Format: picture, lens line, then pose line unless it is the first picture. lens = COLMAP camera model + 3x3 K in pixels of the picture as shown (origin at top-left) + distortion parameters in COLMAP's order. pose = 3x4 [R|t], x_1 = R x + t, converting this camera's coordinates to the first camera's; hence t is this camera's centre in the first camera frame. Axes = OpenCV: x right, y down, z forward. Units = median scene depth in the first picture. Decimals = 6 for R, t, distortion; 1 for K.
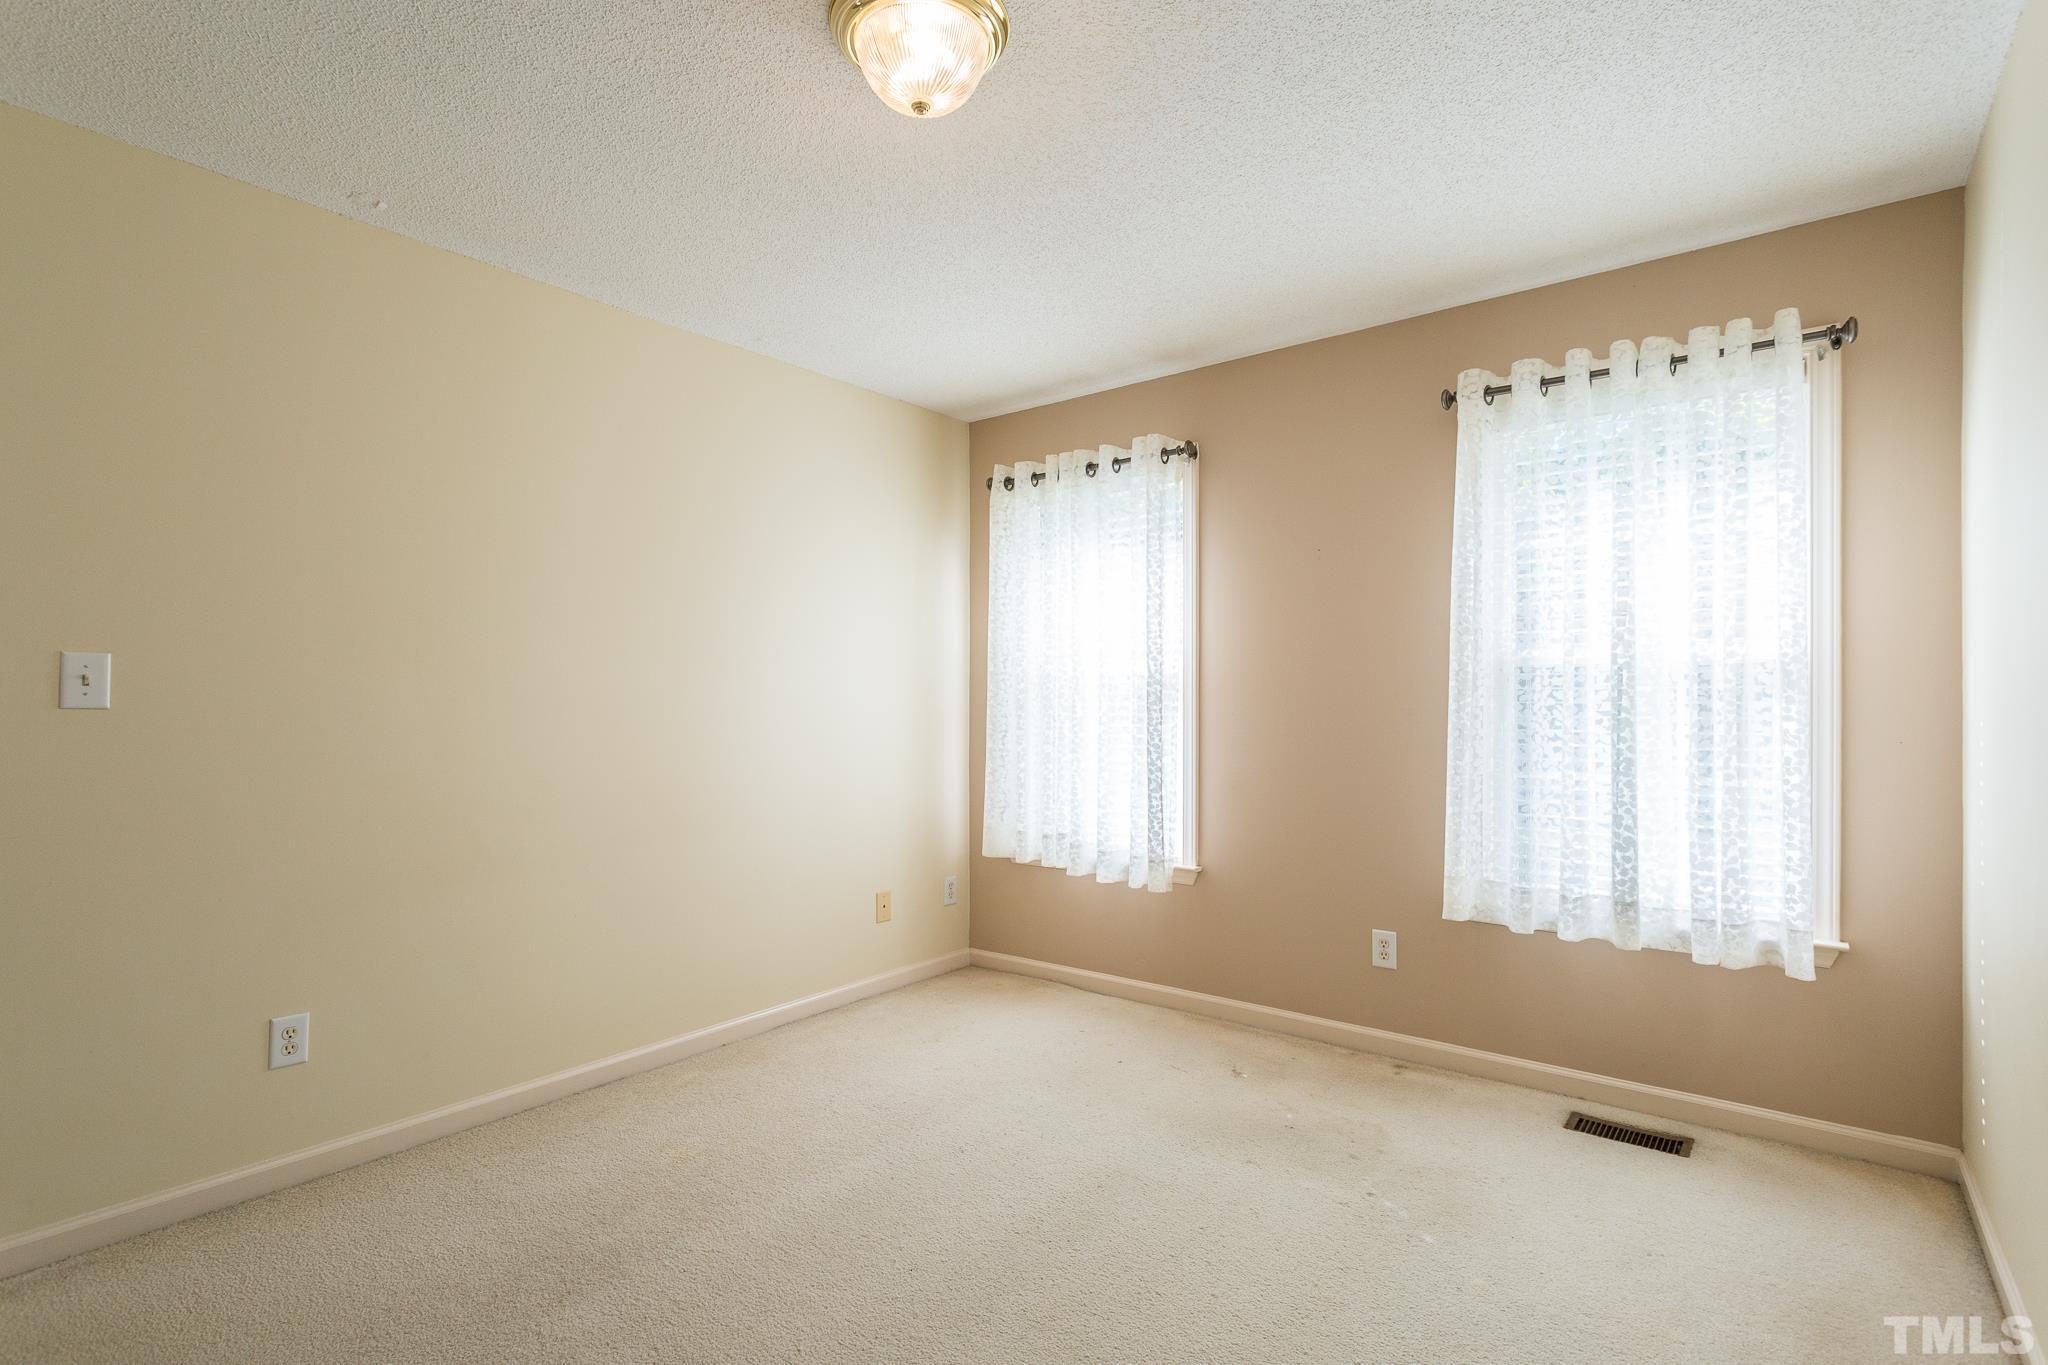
lens RADIAL K [[1056.3, 0, 1007.0], [0, 1056.3, 697.2], [0, 0, 1]] dist [0.002578, -0.000511]
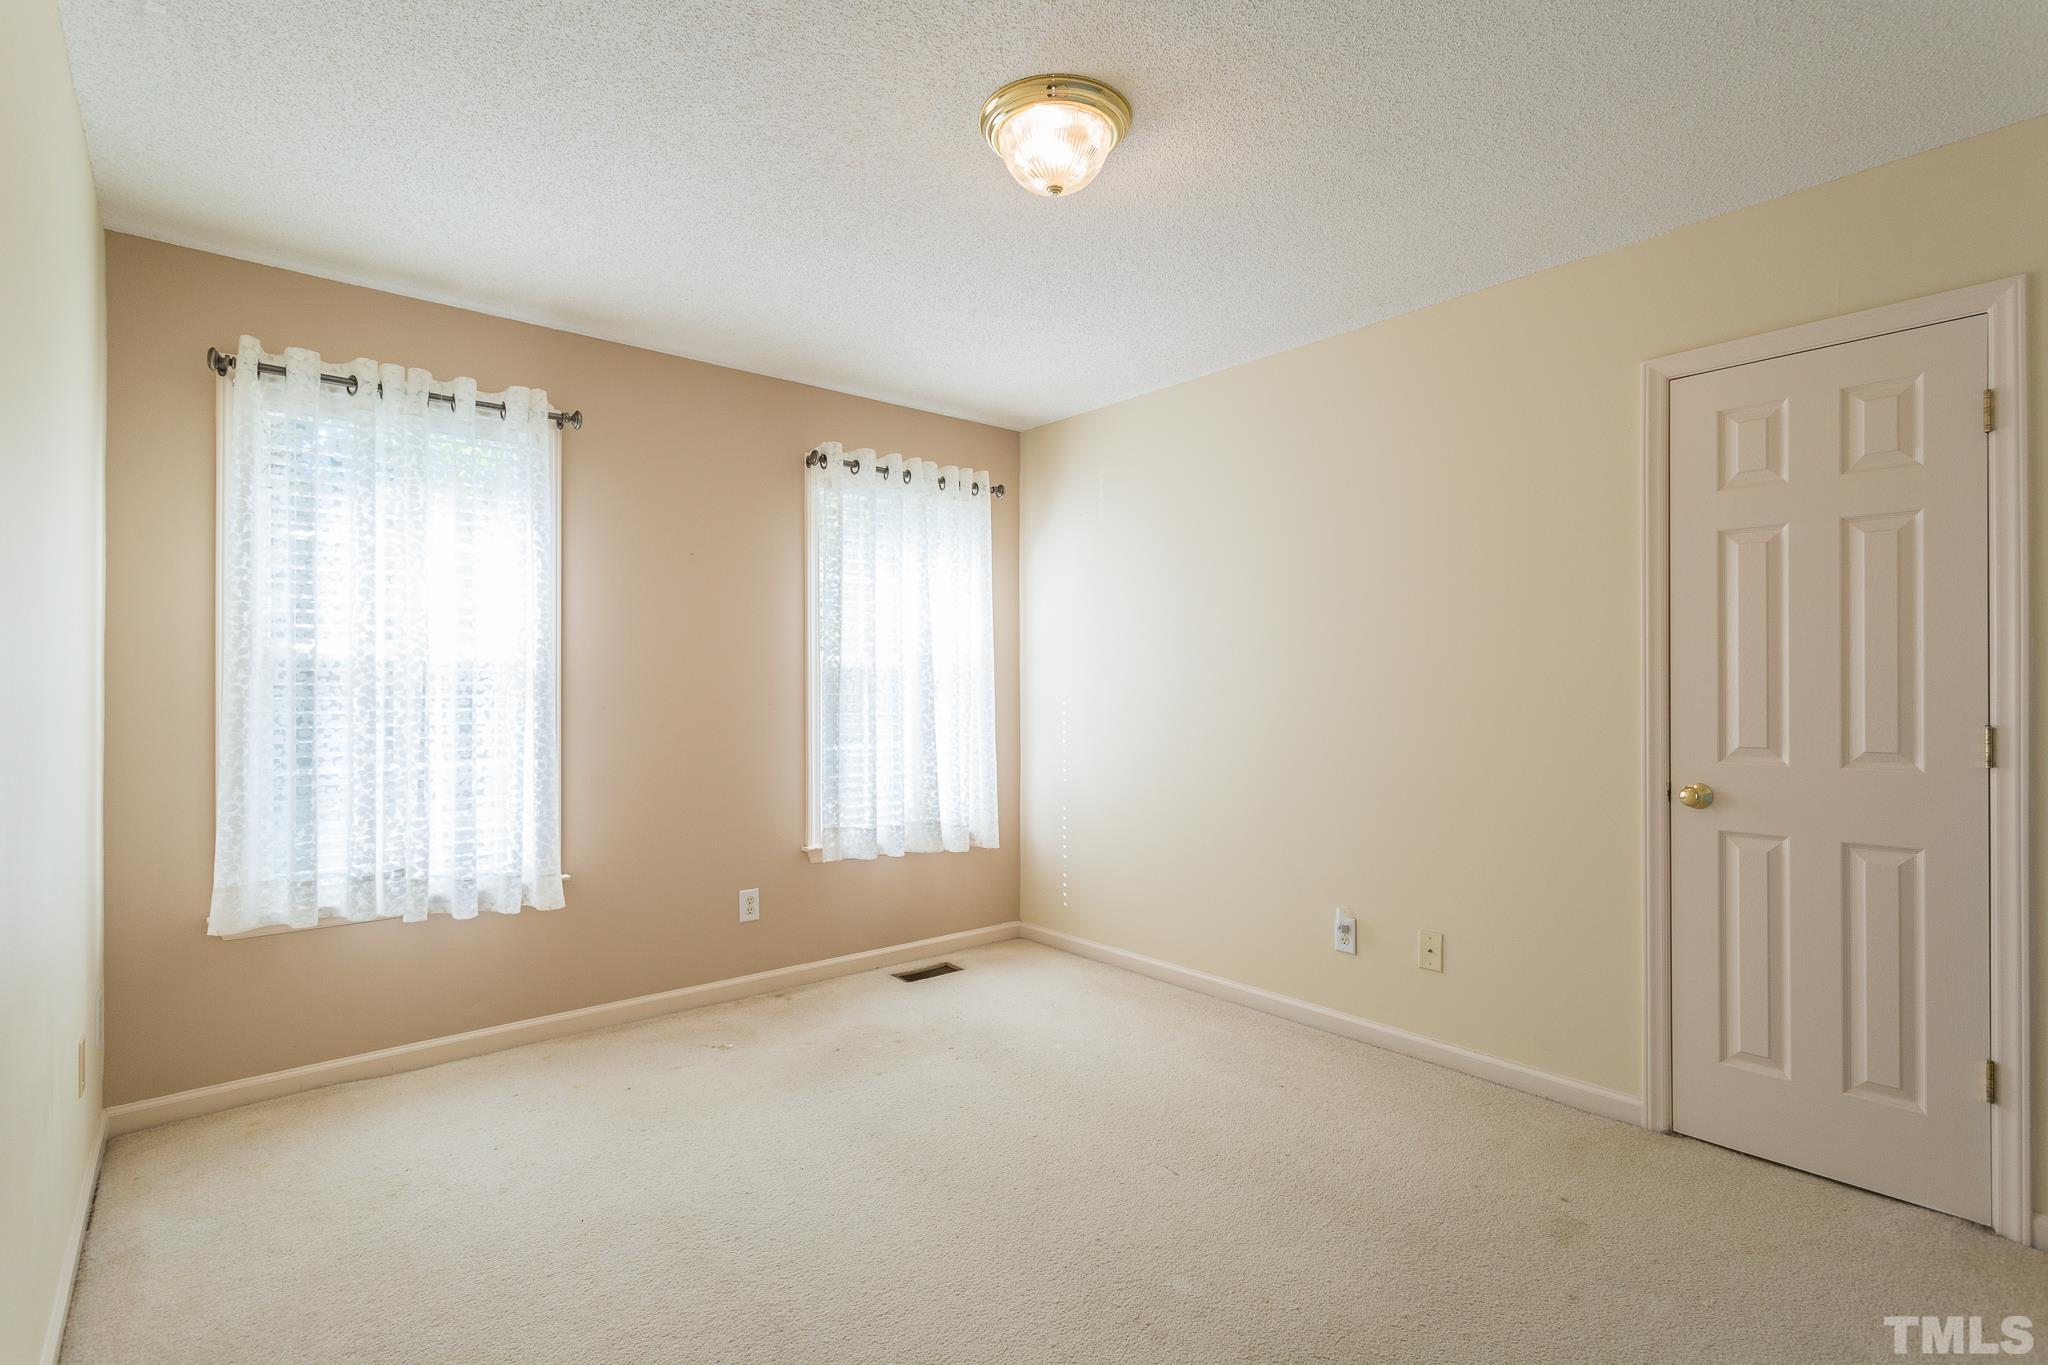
lens RADIAL K [[973.7, 0, 1012.9], [0, 973.7, 682.2], [0, 0, 1]] dist [-0.021751, 0.000212]
pose [[0.153809, 0.013029, 0.988015, -0.633000], [0.004820, 0.999891, -0.013936, 0.008045], [-0.988089, 0.006906, 0.153730, 0.521823]]
